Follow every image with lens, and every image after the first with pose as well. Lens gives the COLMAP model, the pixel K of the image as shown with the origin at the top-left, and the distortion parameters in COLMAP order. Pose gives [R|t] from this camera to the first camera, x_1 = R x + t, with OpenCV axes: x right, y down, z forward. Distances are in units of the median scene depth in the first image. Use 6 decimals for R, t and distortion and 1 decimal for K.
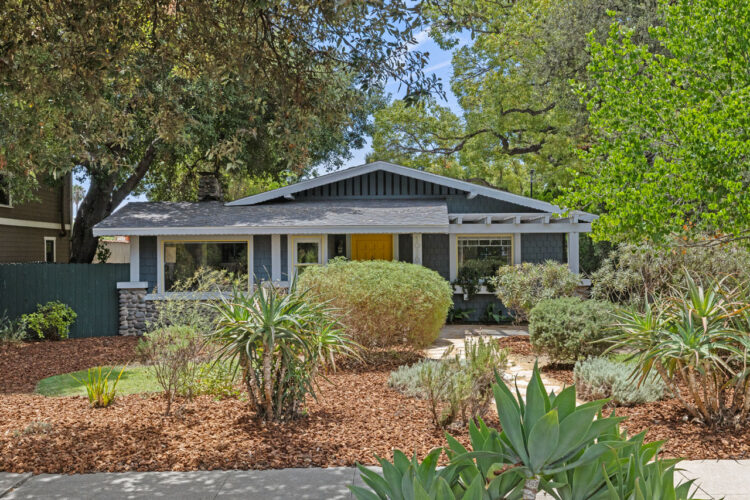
lens RADIAL K [[679.1, 0, 375.0], [0, 679.1, 250.0], [0, 0, 1]] dist [0.069945, -0.001067]
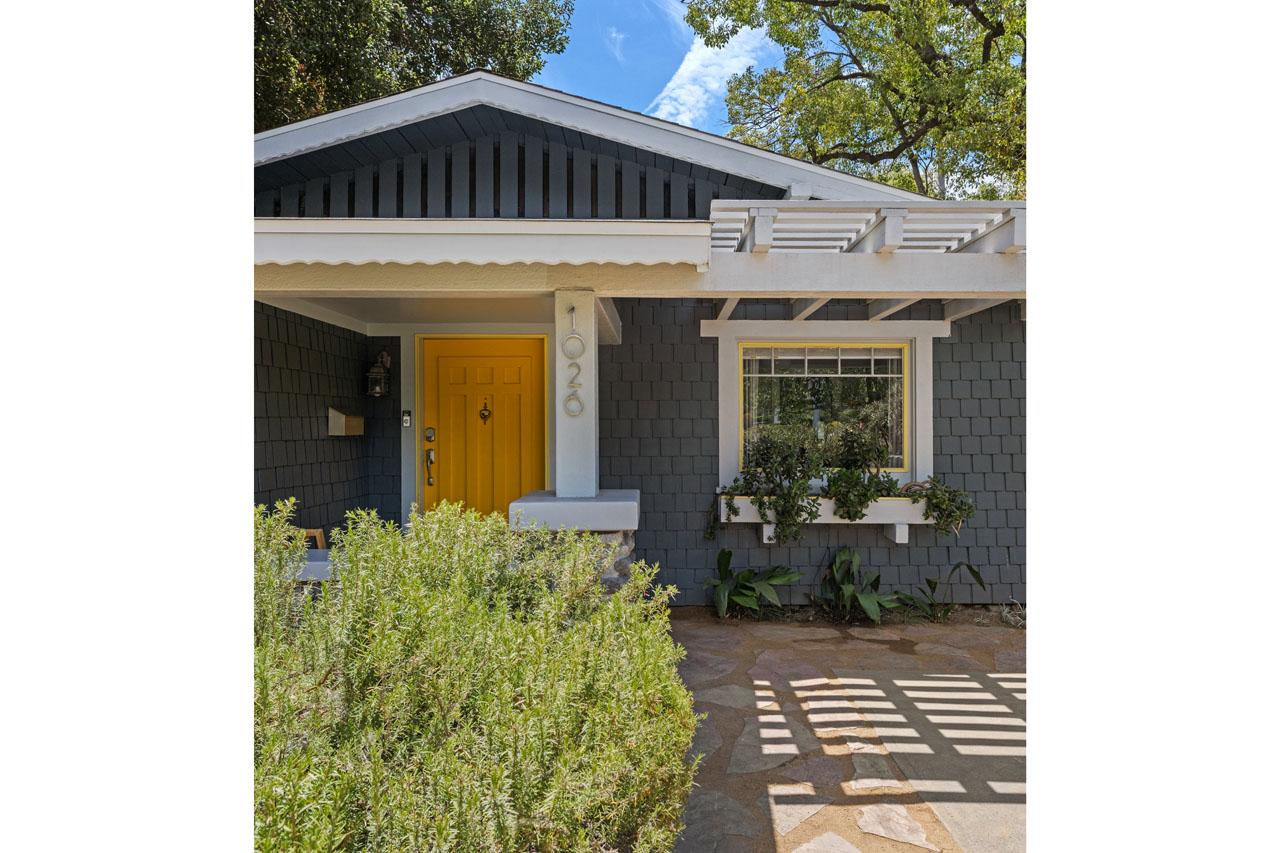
lens RADIAL K [[681.7, 0, 640.0], [0, 681.7, 426.5], [0, 0, 1]] dist [-0.000404, -0.000039]
pose [[0.999945, 0.006058, -0.008613, 0.075813], [-0.005937, 0.999884, 0.014038, 0.015069], [0.008697, -0.013986, 0.999864, 0.680877]]
